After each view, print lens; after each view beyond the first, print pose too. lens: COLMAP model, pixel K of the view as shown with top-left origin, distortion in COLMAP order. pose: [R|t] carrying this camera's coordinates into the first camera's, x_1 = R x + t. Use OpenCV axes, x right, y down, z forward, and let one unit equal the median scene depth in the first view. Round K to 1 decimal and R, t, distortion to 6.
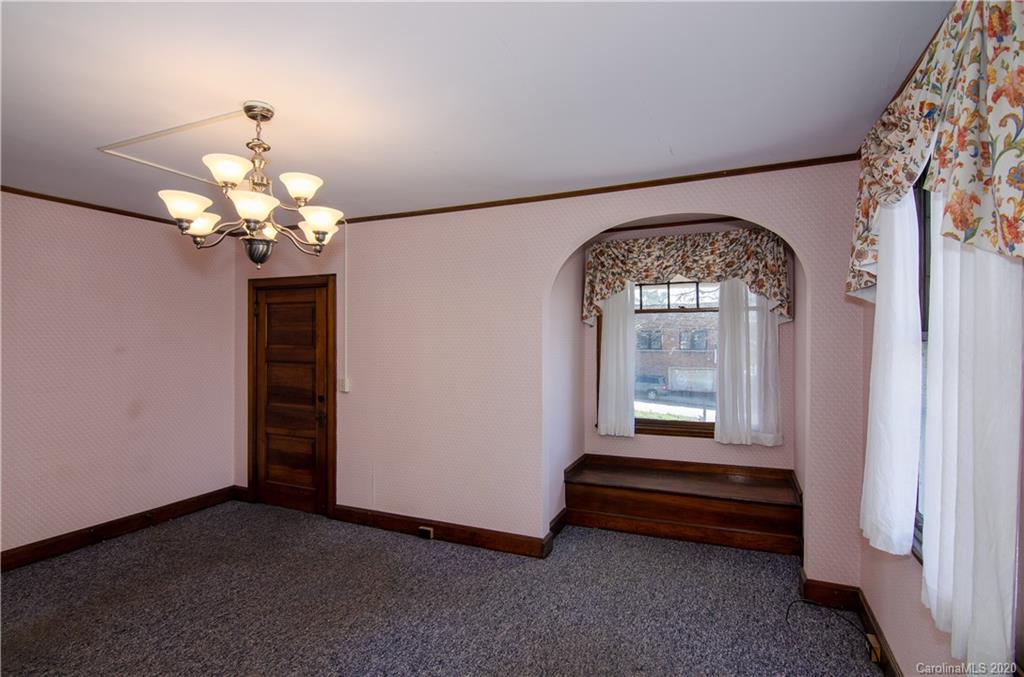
lens RADIAL K [[512.9, 0, 512.0], [0, 512.9, 338.5], [0, 0, 1]] dist [0.001455, -0.020695]
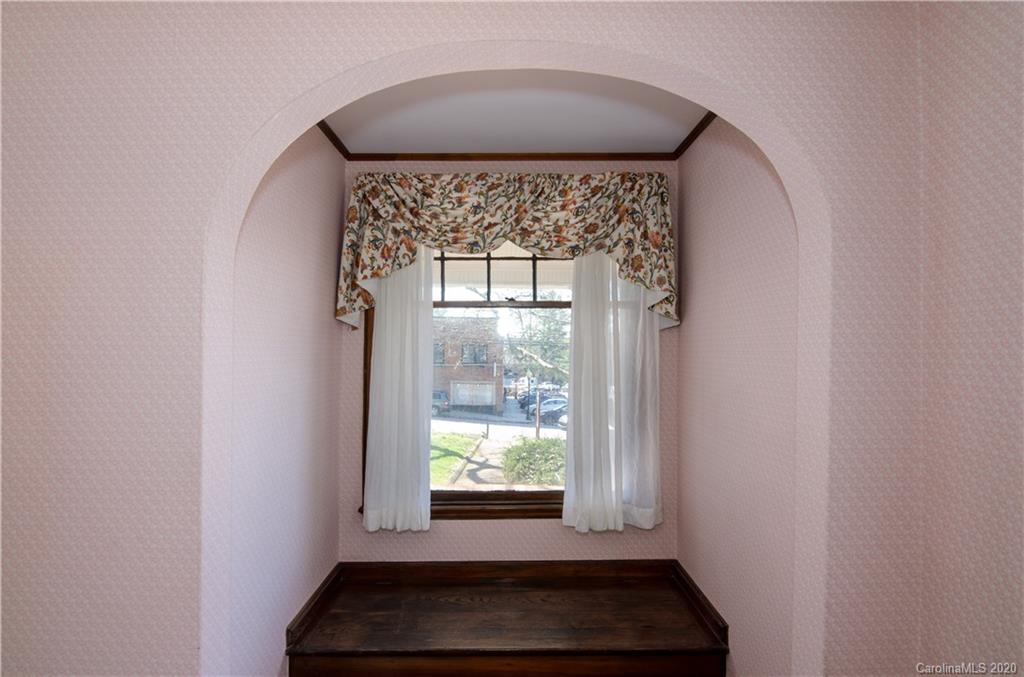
lens RADIAL K [[512.9, 0, 512.0], [0, 512.9, 338.5], [0, 0, 1]] dist [0.001455, -0.020695]
pose [[0.912887, 0.017030, 0.407858, 0.092801], [-0.006451, 0.999606, -0.027300, 0.000945], [-0.408162, 0.022291, 0.912637, 0.468381]]
